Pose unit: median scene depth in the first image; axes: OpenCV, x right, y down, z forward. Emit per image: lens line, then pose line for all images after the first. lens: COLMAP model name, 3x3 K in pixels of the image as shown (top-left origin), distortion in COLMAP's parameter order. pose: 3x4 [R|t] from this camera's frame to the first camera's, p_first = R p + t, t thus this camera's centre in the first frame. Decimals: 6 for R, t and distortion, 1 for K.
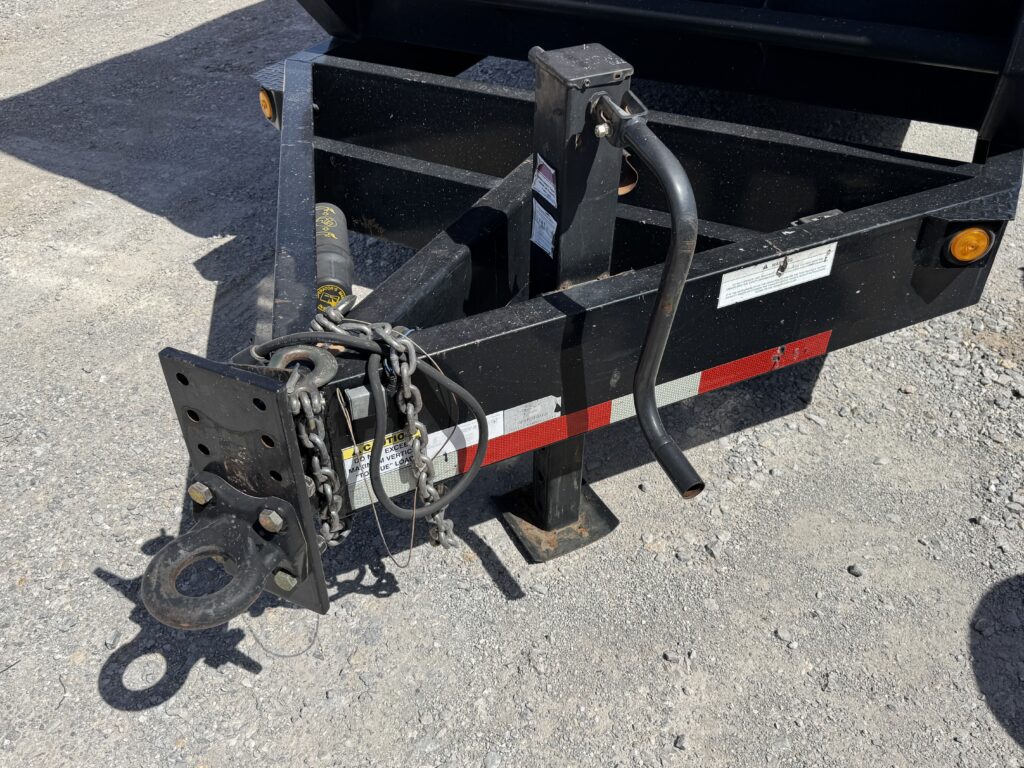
lens RADIAL K [[882.7, 0, 510.8], [0, 882.7, 383.5], [0, 0, 1]] dist [0.016350, -0.036169]
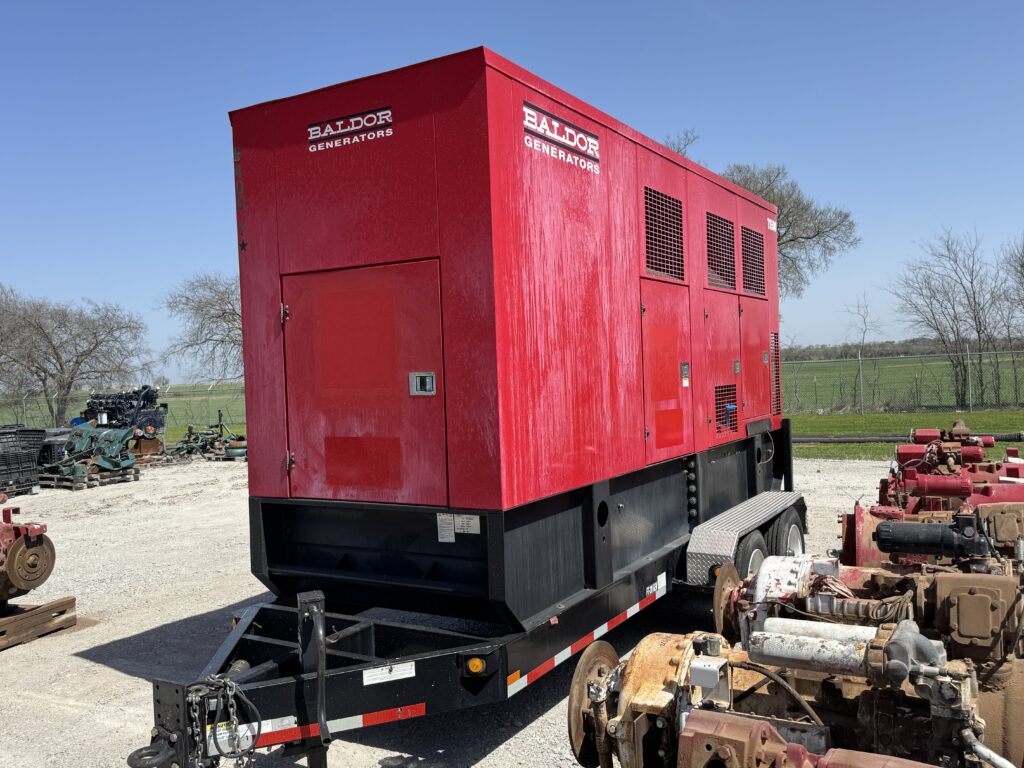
lens RADIAL K [[882.7, 0, 511.9], [0, 882.7, 378.9], [0, 0, 1]] dist [0.016350, -0.036169]
pose [[0.996221, -0.034184, -0.079842, 0.917961], [-0.020267, 0.802414, -0.596424, 0.745926], [0.084454, 0.595788, 0.798689, -1.614089]]
